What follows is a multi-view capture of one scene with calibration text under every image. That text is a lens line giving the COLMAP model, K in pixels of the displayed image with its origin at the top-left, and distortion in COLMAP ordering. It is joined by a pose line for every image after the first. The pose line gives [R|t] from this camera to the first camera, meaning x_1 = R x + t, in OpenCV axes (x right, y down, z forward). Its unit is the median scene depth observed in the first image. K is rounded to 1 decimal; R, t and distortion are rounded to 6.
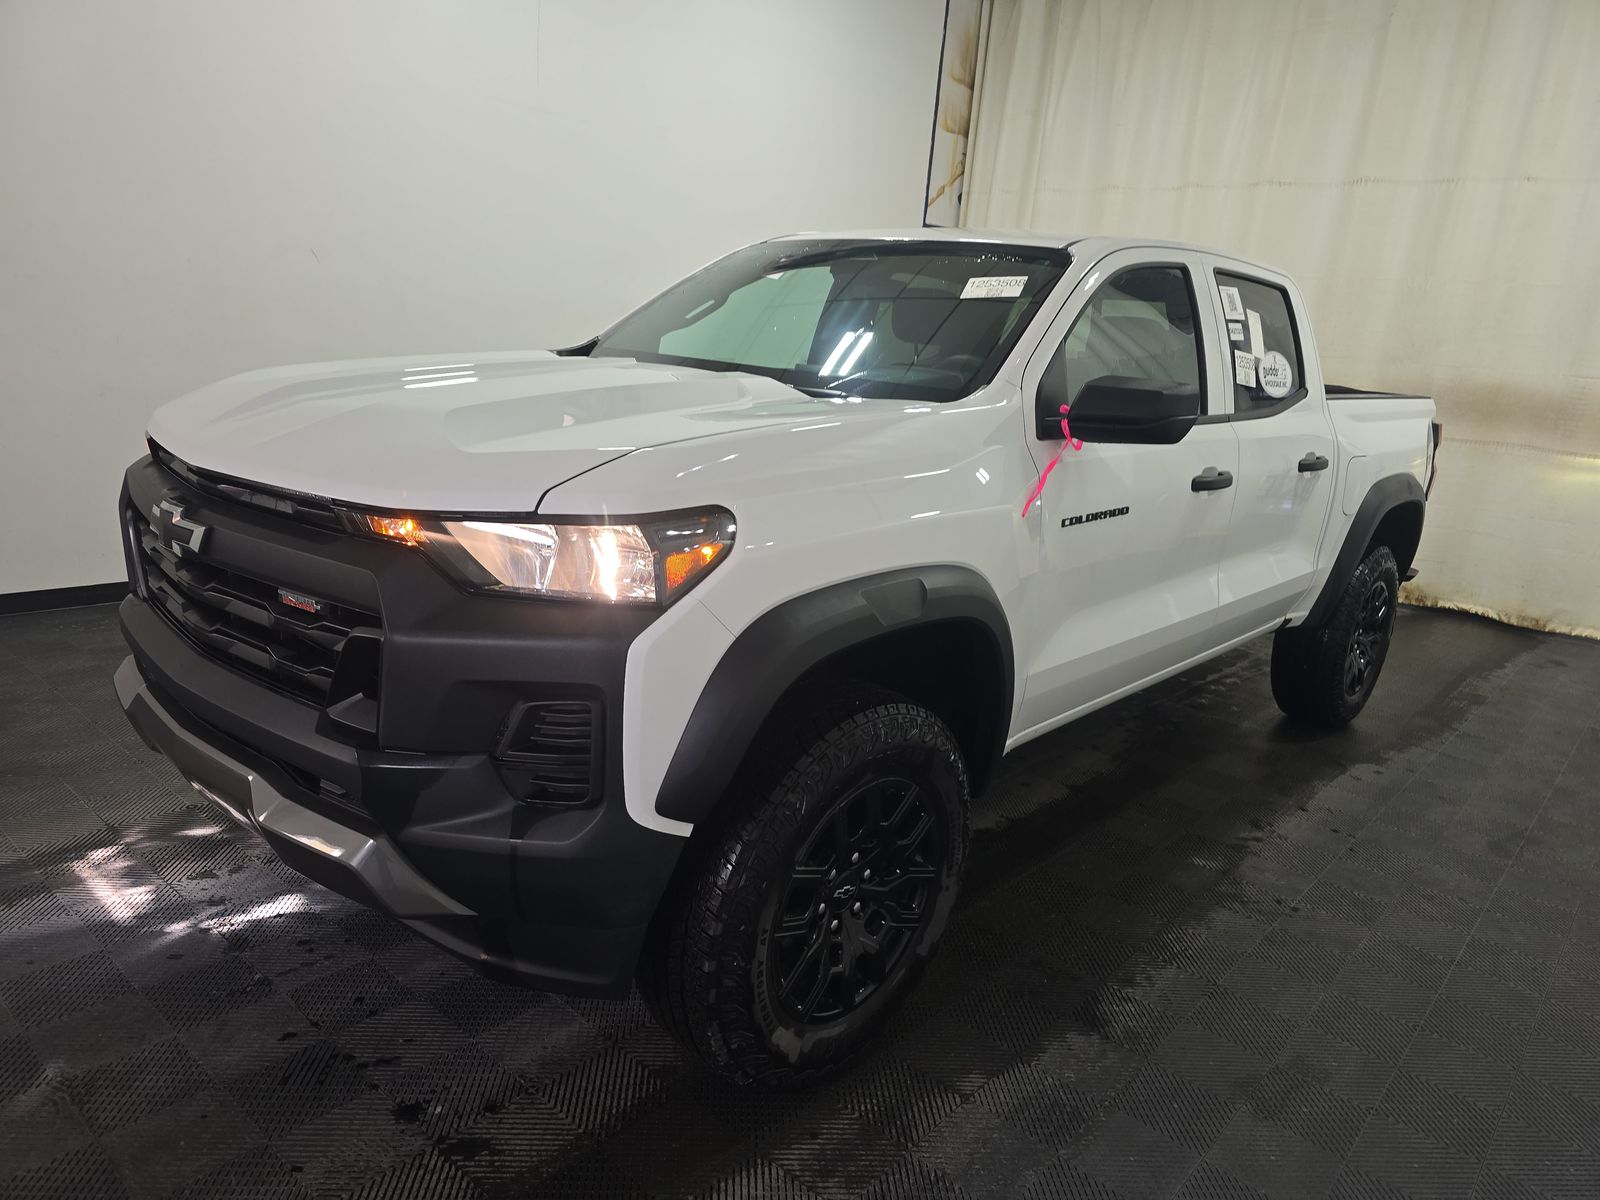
lens RADIAL K [[1049.6, 0, 821.4], [0, 1049.6, 598.0], [0, 0, 1]] dist [0.039123, -0.041275]
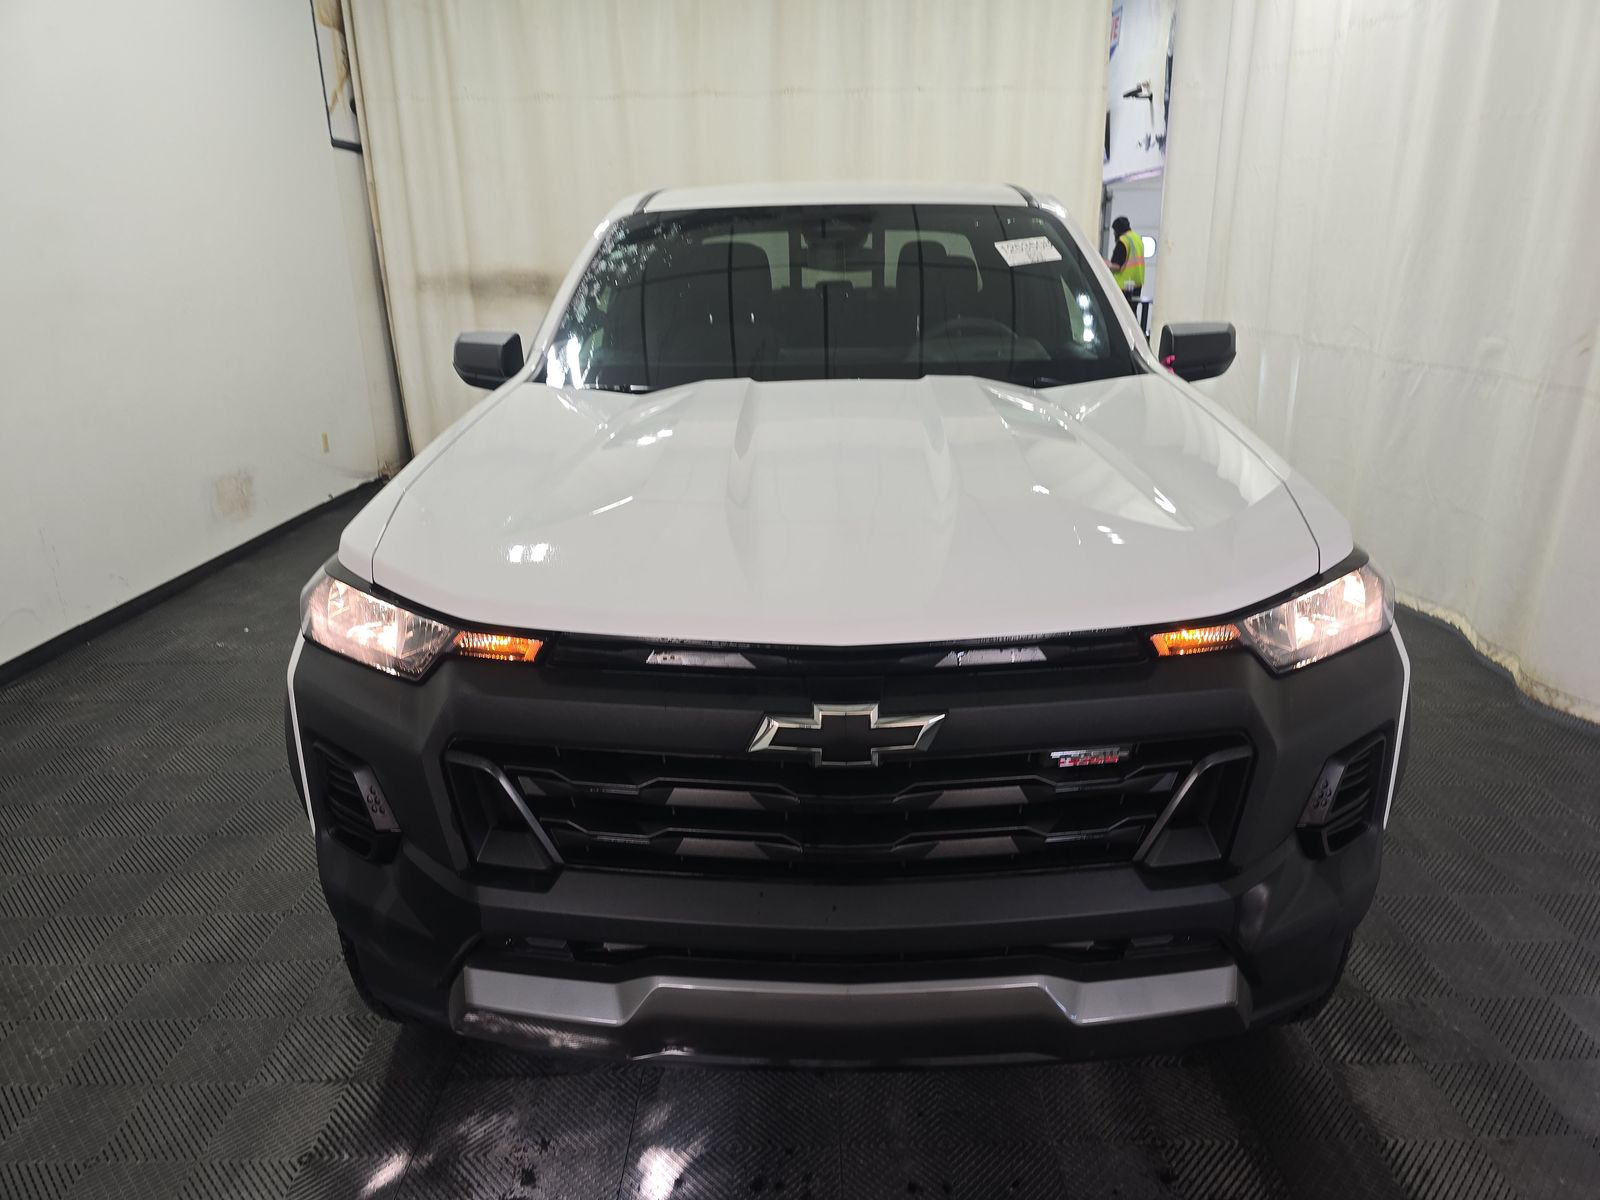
lens RADIAL K [[1049.6, 0, 821.4], [0, 1049.6, 598.0], [0, 0, 1]] dist [0.039123, -0.041275]
pose [[0.760033, -0.289451, 0.581866, -0.786373], [0.232755, 0.957182, 0.172129, -0.218748], [-0.606775, 0.004608, 0.794861, 0.341586]]
